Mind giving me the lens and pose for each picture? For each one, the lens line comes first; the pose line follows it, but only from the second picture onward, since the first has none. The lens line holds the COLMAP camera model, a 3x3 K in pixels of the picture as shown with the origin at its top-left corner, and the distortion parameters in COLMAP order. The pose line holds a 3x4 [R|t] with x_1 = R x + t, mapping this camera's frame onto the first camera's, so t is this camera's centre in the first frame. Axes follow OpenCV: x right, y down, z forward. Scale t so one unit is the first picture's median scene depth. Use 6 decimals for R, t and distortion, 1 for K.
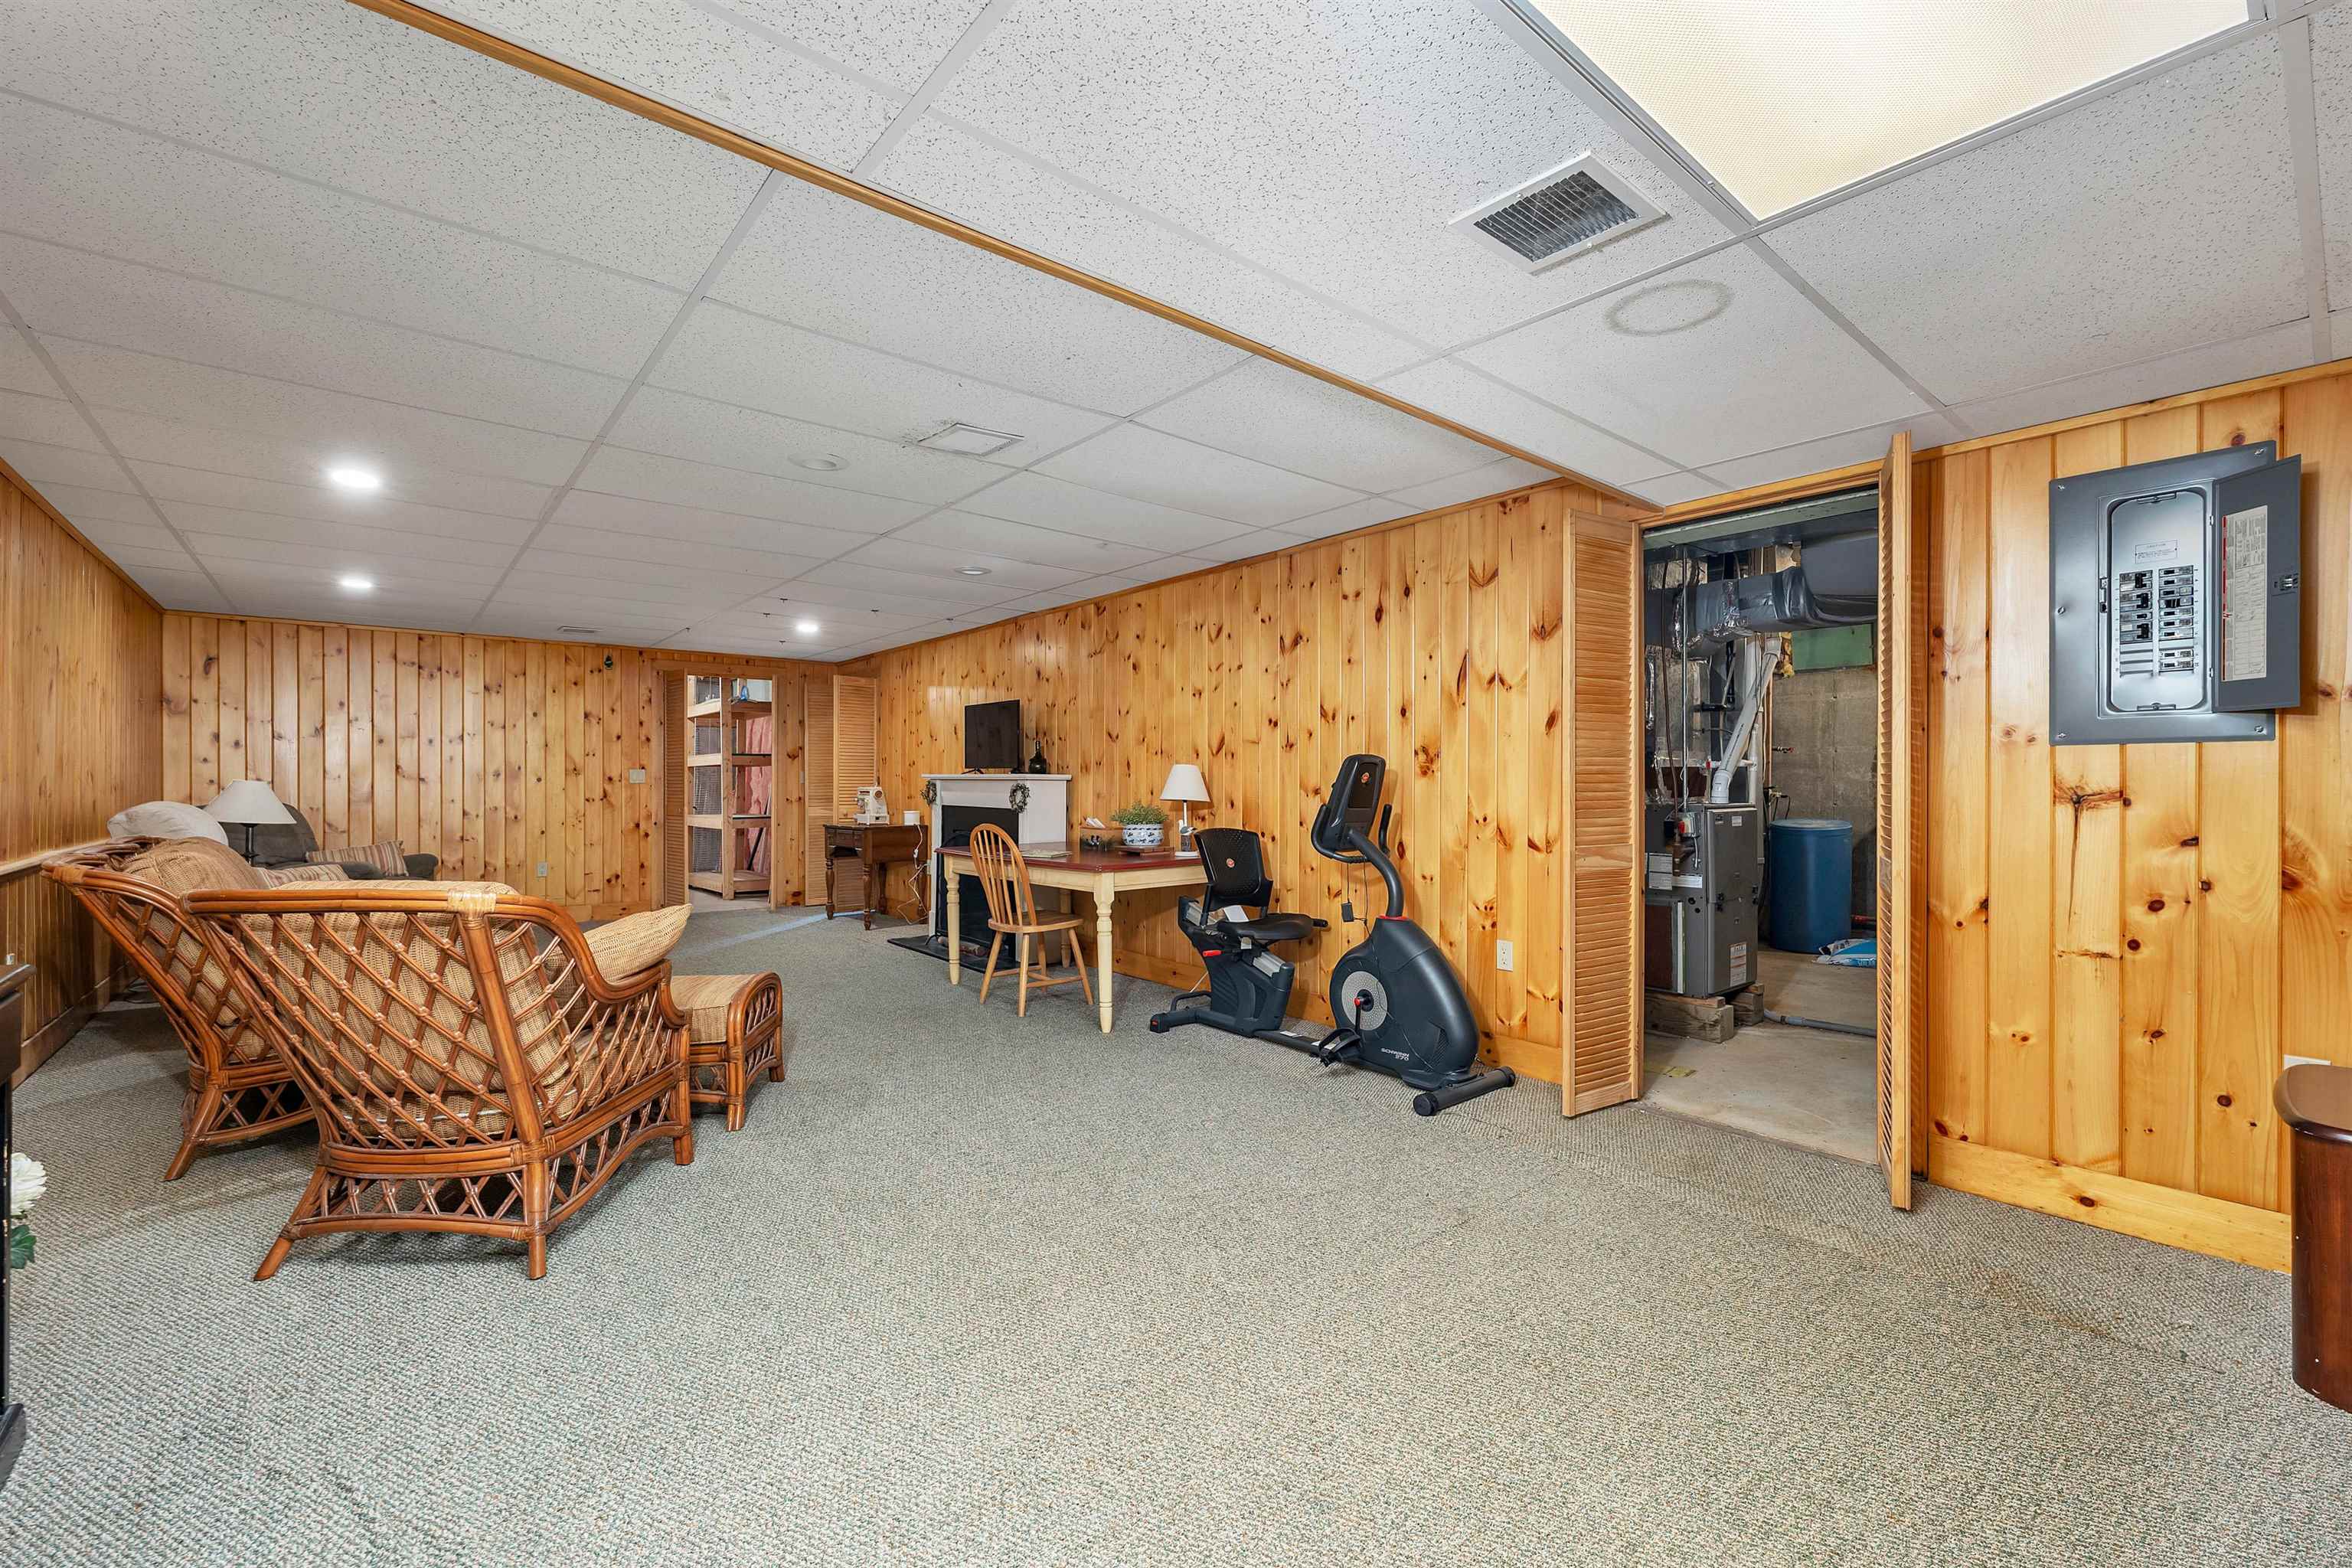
lens RADIAL K [[988.3, 0, 1173.9], [0, 988.3, 793.2], [0, 0, 1]] dist [0.008059, -0.001239]
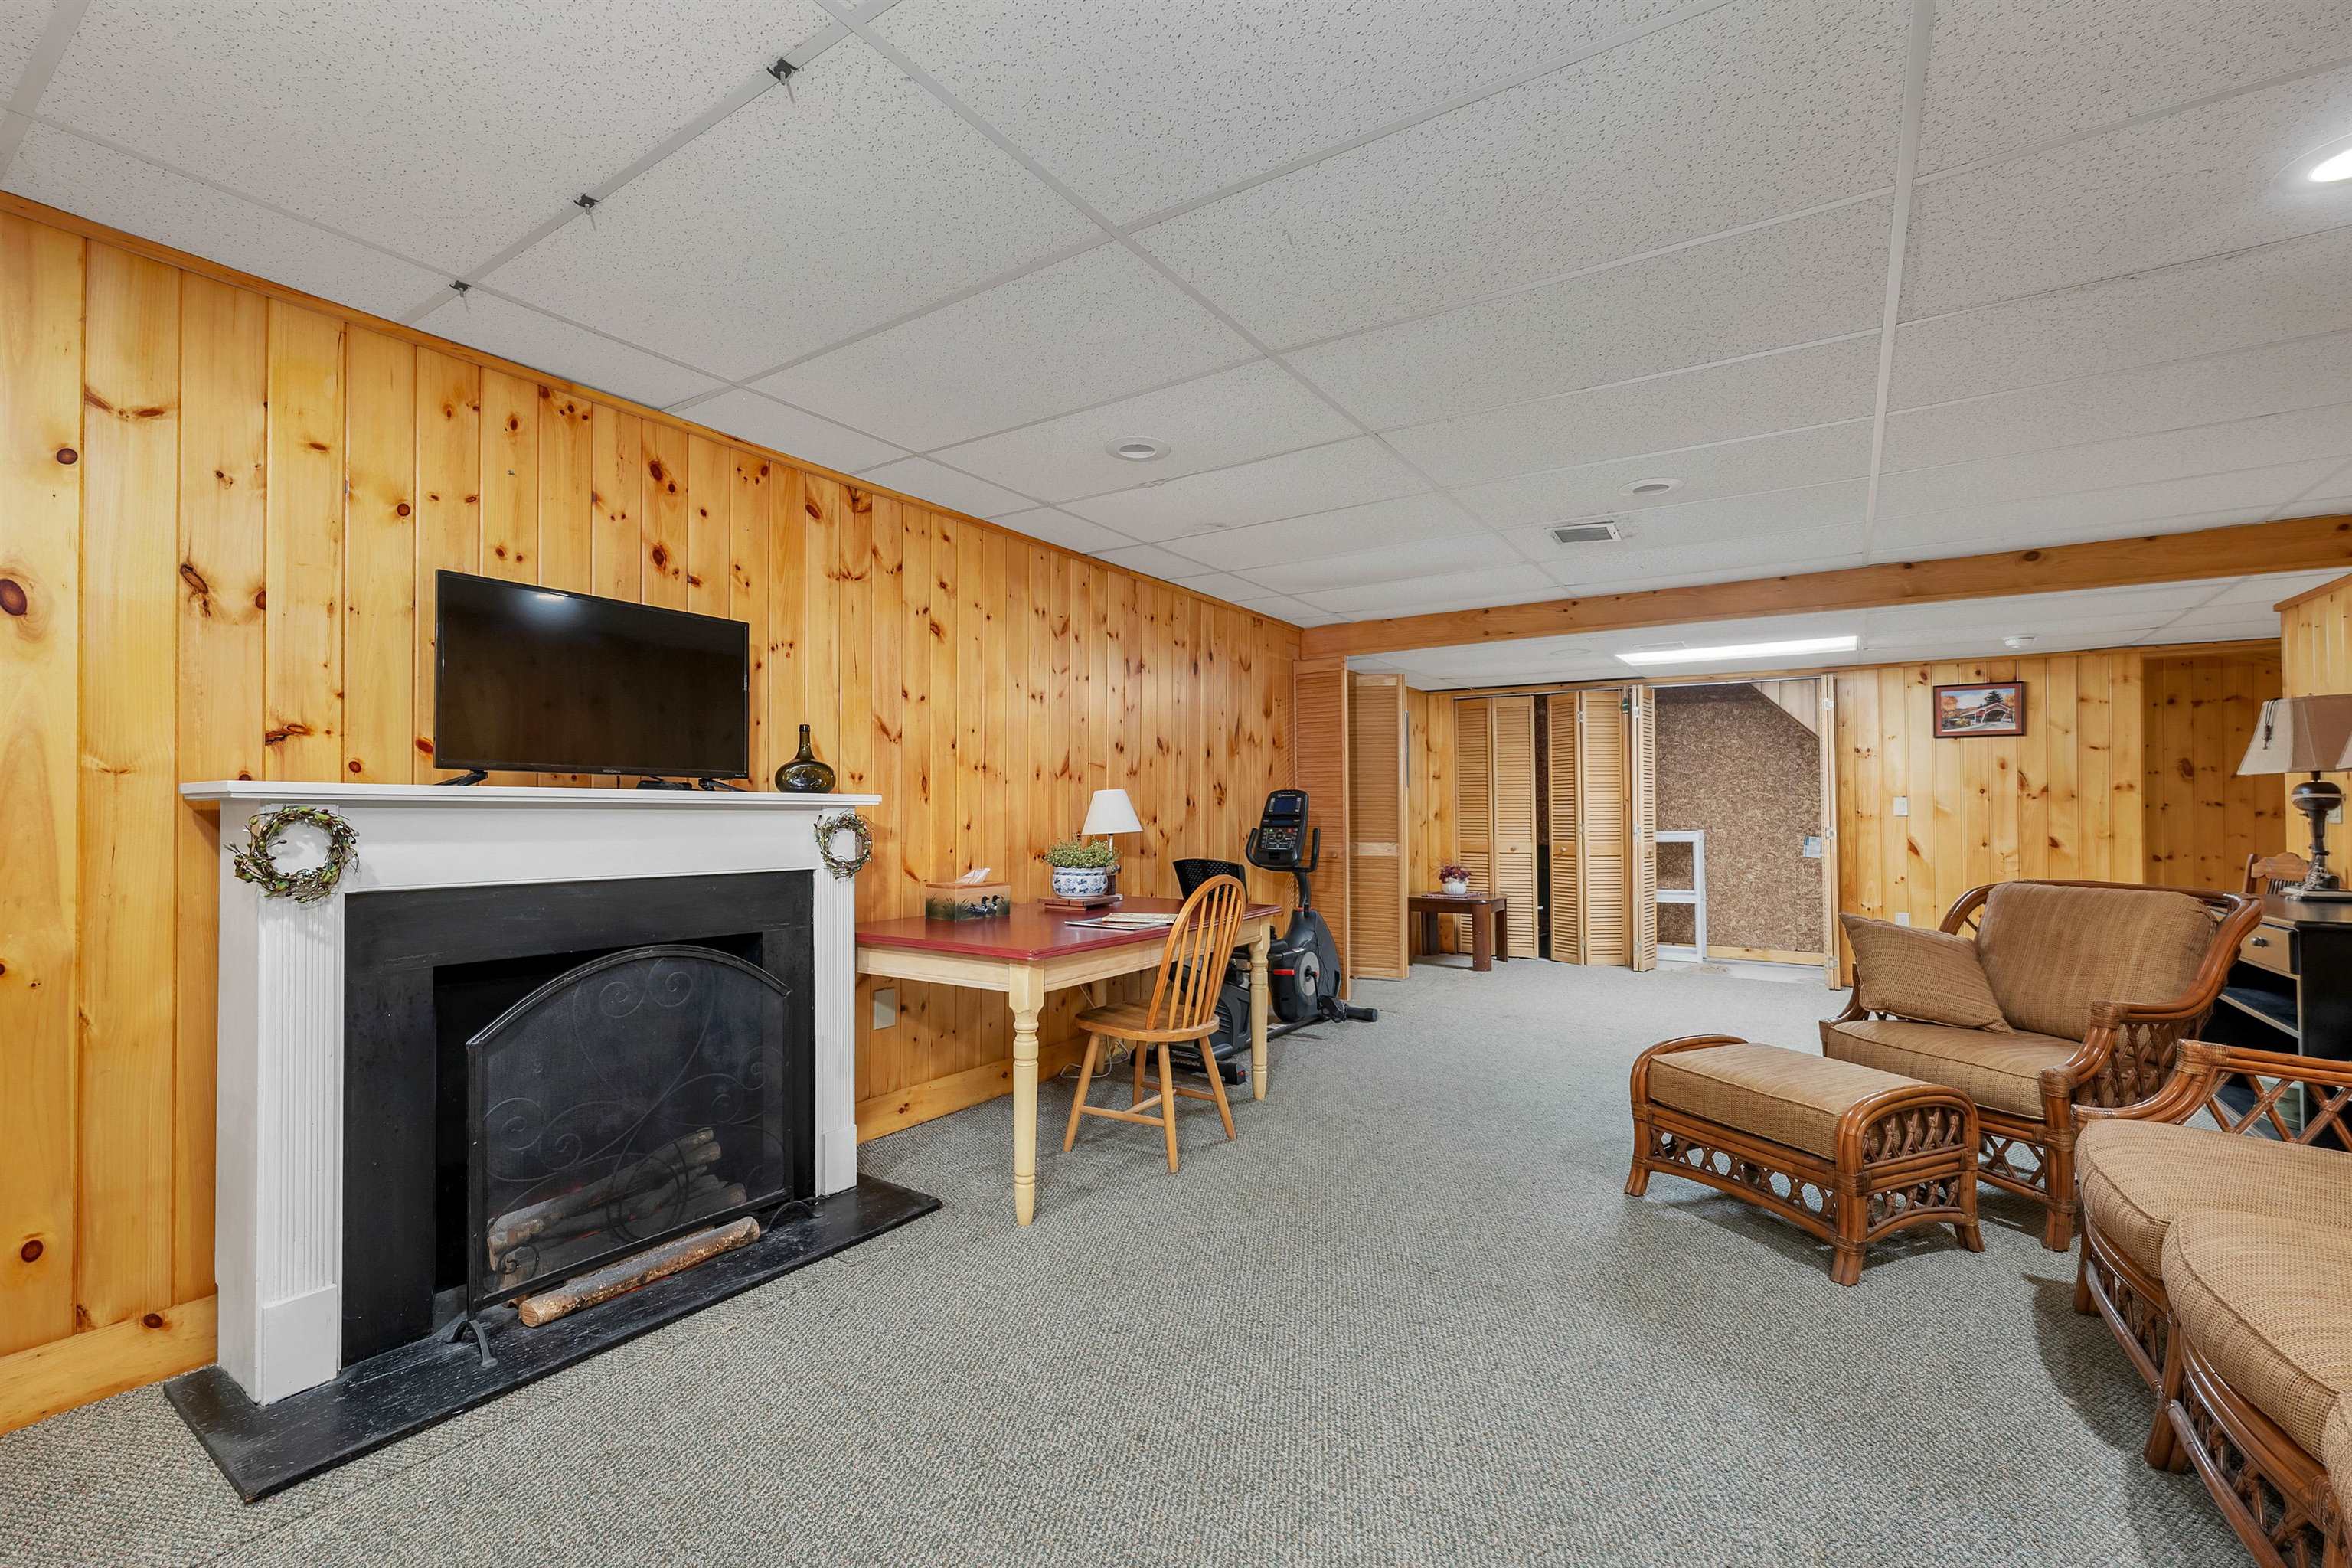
lens RADIAL K [[988.3, 0, 1177.4], [0, 988.3, 786.2], [0, 0, 1]] dist [0.008059, -0.001239]
pose [[-0.276409, 0.019945, 0.960833, -0.780802], [0.003640, 0.999799, -0.019707, -0.014928], [-0.961033, -0.001950, -0.276426, 1.152997]]
